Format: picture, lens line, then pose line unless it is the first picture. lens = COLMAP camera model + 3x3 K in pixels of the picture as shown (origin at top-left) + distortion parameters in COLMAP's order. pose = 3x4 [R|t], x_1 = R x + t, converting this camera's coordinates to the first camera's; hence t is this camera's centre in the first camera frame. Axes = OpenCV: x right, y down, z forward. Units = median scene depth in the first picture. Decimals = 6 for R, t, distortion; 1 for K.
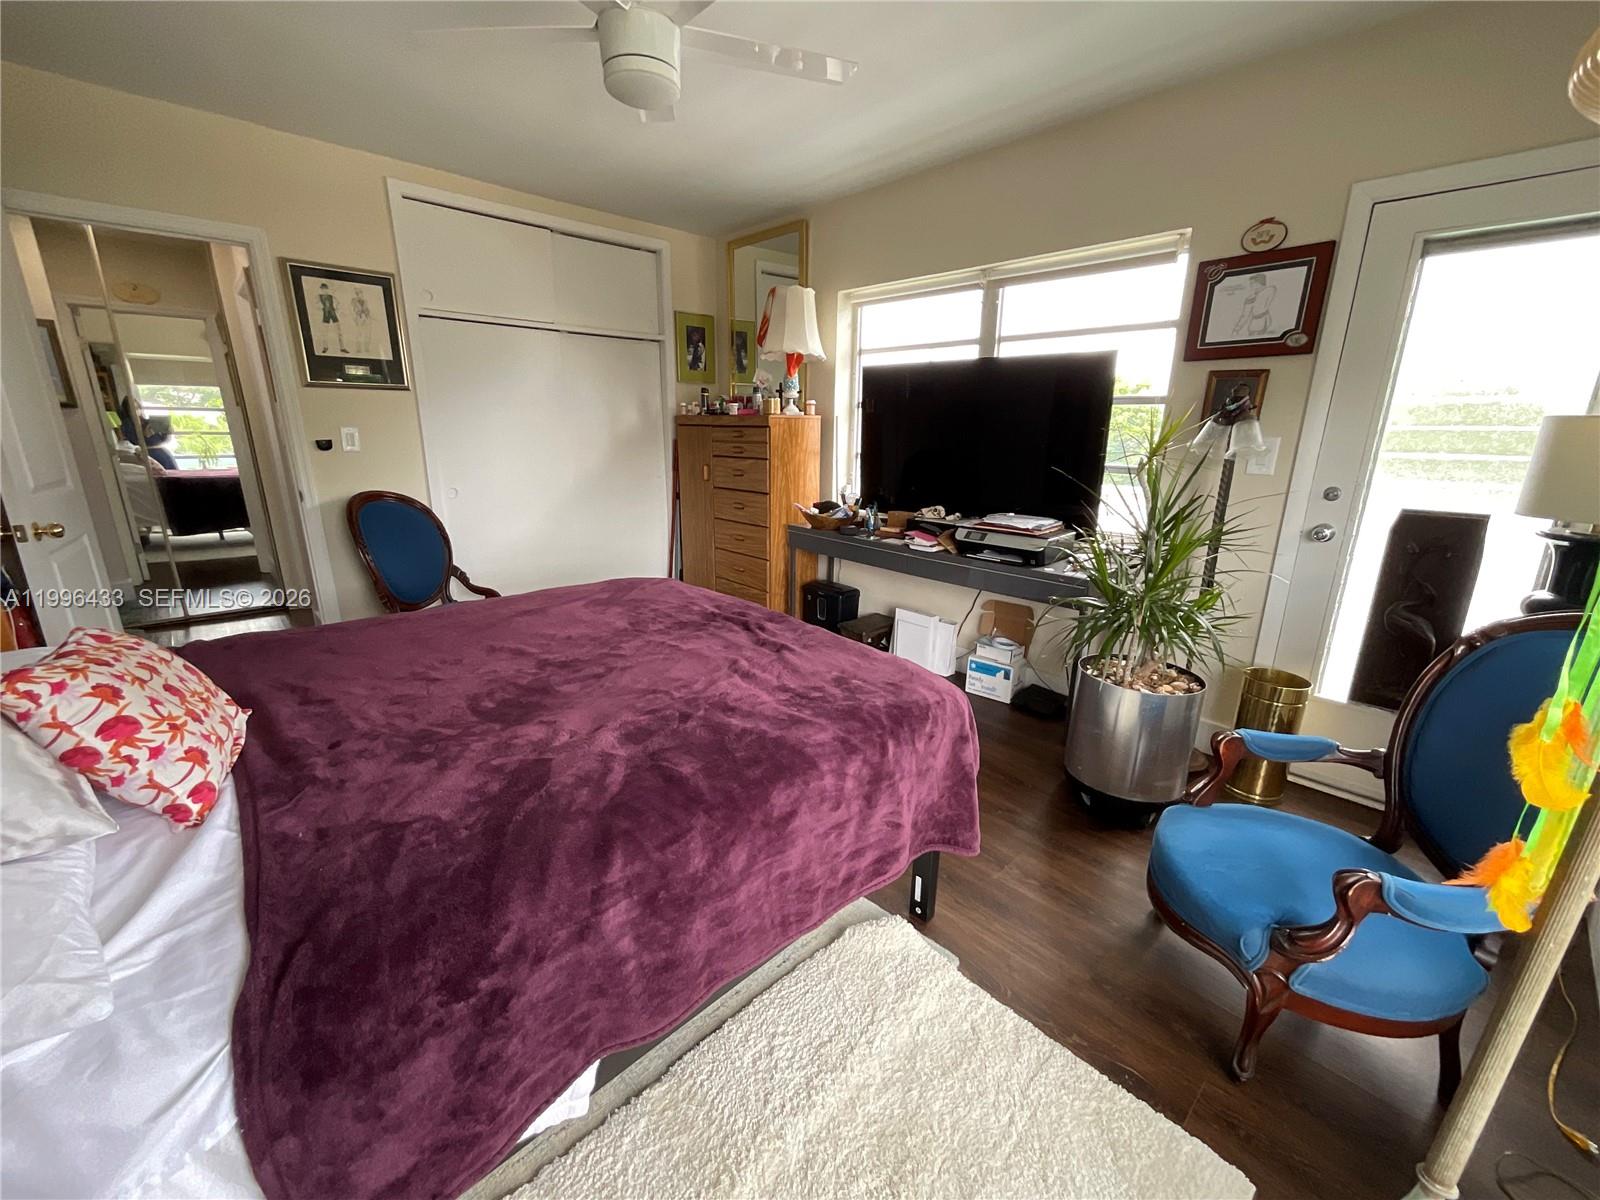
lens RADIAL K [[649.6, 0, 791.1], [0, 649.6, 606.3], [0, 0, 1]] dist [0.001937, -0.000219]
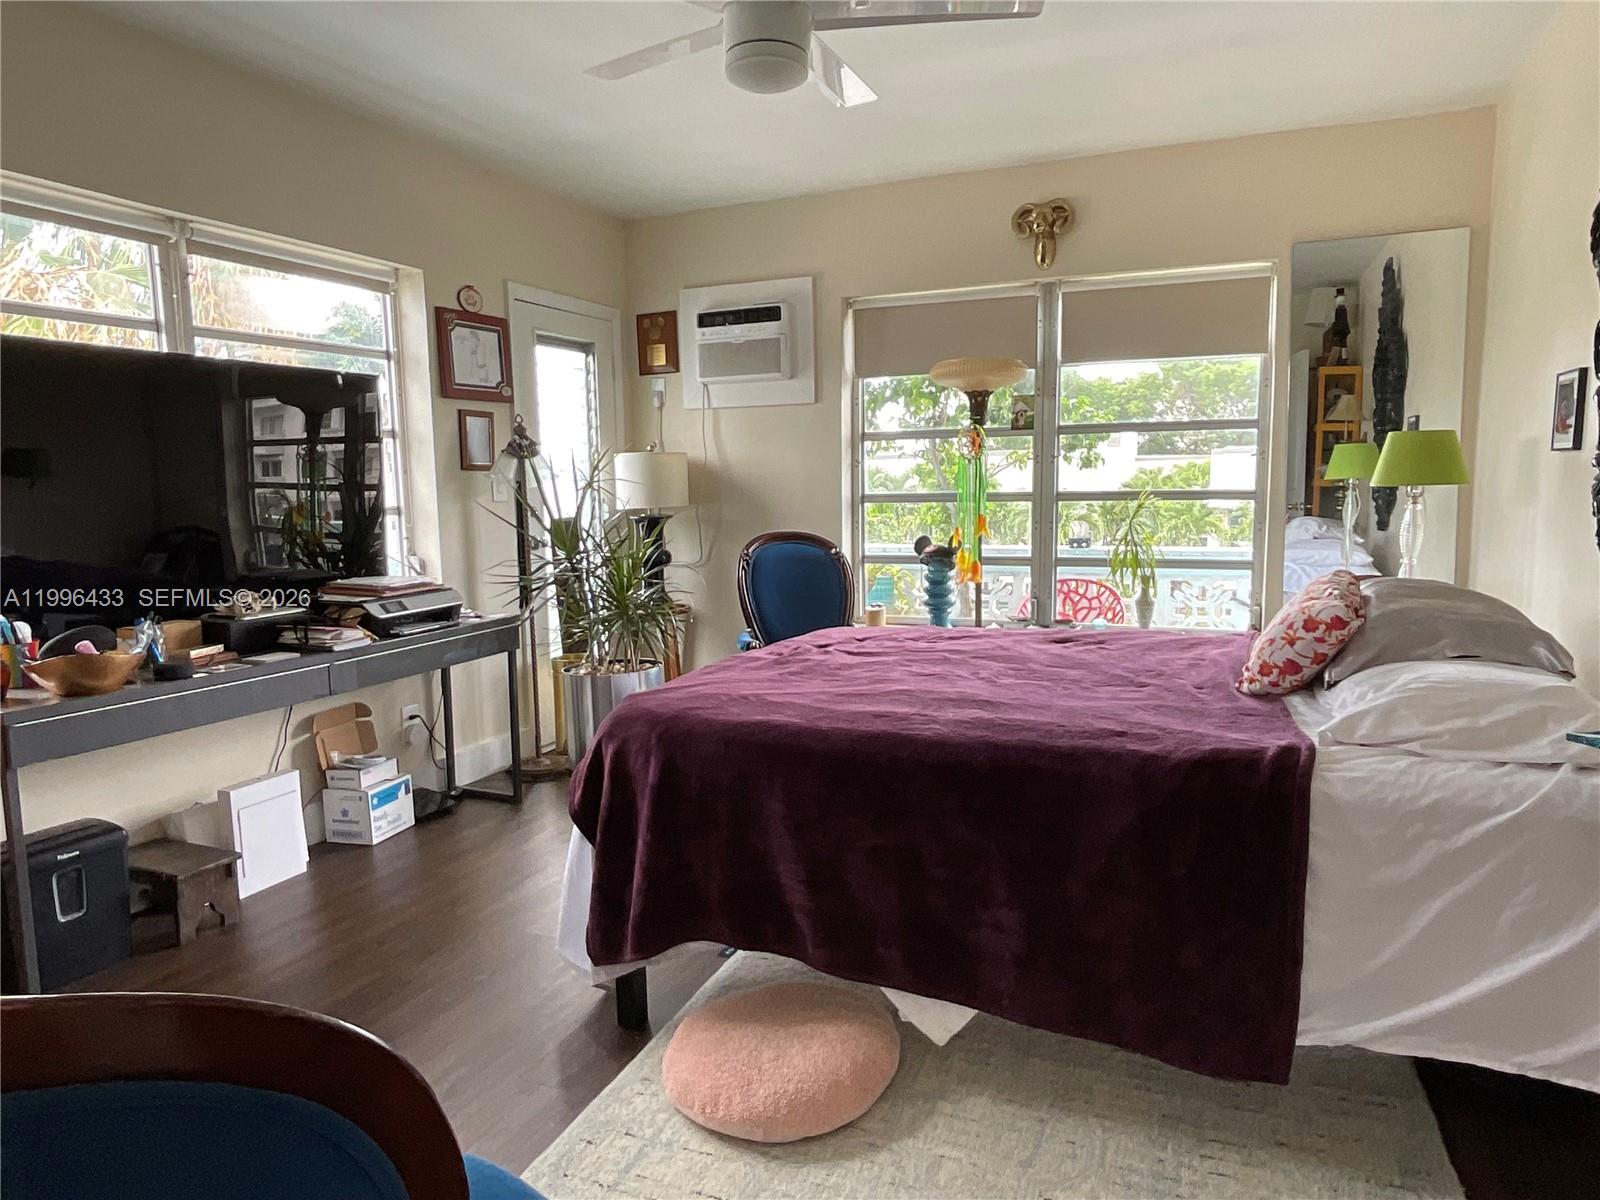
lens RADIAL K [[1037.1, 0, 802.8], [0, 1037.1, 601.2], [0, 0, 1]] dist [0.000237, -0.000599]
pose [[-0.398580, -0.119766, 0.909280, -0.808588], [0.253615, 0.938383, 0.234771, -0.231711], [-0.881370, 0.324182, -0.343646, 0.847350]]
